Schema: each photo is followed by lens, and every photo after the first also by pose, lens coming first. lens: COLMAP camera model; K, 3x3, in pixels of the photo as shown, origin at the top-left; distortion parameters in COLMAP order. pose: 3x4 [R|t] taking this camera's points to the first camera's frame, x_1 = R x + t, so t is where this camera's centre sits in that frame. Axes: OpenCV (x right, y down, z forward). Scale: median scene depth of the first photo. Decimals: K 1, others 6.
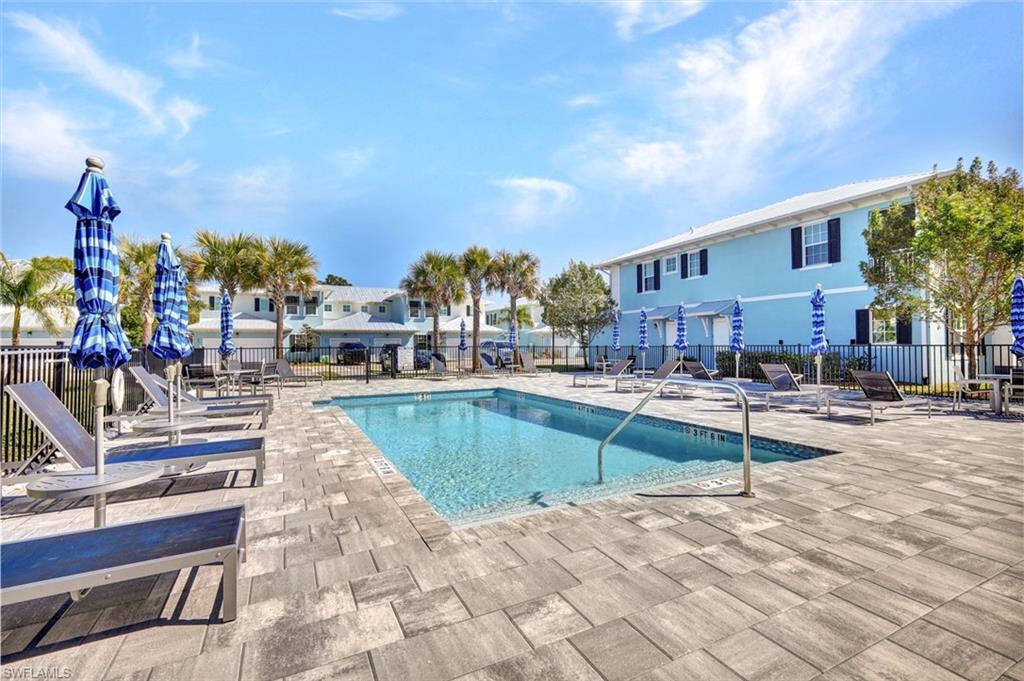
lens RADIAL K [[449.8, 0, 511.9], [0, 449.8, 336.1], [0, 0, 1]] dist [0.011726, -0.001747]
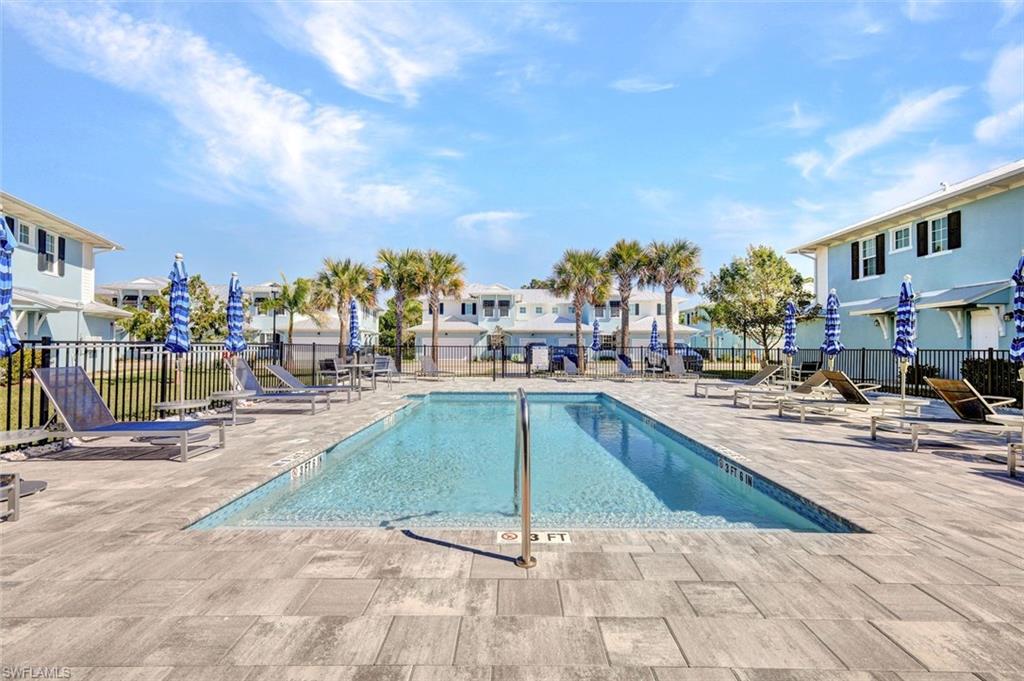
lens RADIAL K [[449.8, 0, 512.1], [0, 449.8, 335.7], [0, 0, 1]] dist [0.011726, -0.001747]
pose [[0.890554, -0.000306, -0.454877, 0.210209], [-0.000582, 0.999998, -0.001813, 0.001492], [0.454876, 0.001879, 0.890553, 0.096607]]
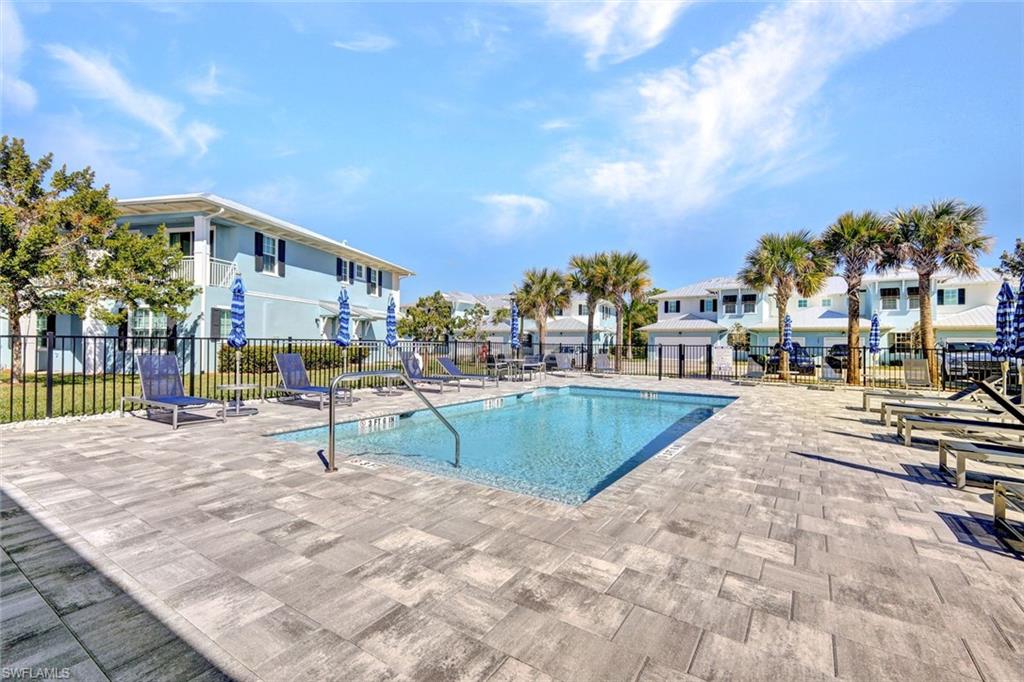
lens RADIAL K [[449.8, 0, 512.9], [0, 449.8, 339.3], [0, 0, 1]] dist [0.011726, -0.001747]
pose [[0.495021, 0.003087, -0.868875, 0.451379], [0.004764, 0.999969, 0.006267, 0.002776], [0.868868, -0.007241, 0.494991, 0.214934]]
